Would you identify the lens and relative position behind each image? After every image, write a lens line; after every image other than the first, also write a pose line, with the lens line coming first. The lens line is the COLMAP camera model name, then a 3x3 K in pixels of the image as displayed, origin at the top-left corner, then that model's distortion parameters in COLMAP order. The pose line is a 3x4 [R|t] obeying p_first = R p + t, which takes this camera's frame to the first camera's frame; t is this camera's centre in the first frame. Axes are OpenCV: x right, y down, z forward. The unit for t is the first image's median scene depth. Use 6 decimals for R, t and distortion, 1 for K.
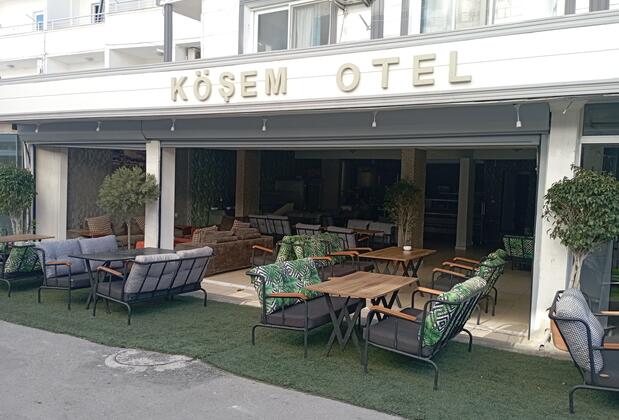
lens RADIAL K [[511.9, 0, 309.5], [0, 511.9, 210.0], [0, 0, 1]] dist [0.003818, -0.004627]
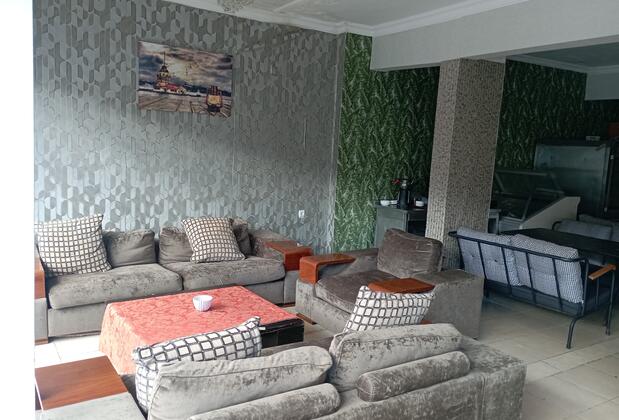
lens RADIAL K [[511.9, 0, 309.5], [0, 511.9, 210.0], [0, 0, 1]] dist [0.003818, -0.004627]
pose [[0.893371, 0.069088, -0.443976, -0.046439], [-0.045564, 0.996944, 0.063454, -0.022439], [0.447004, -0.036459, 0.893789, 0.568369]]
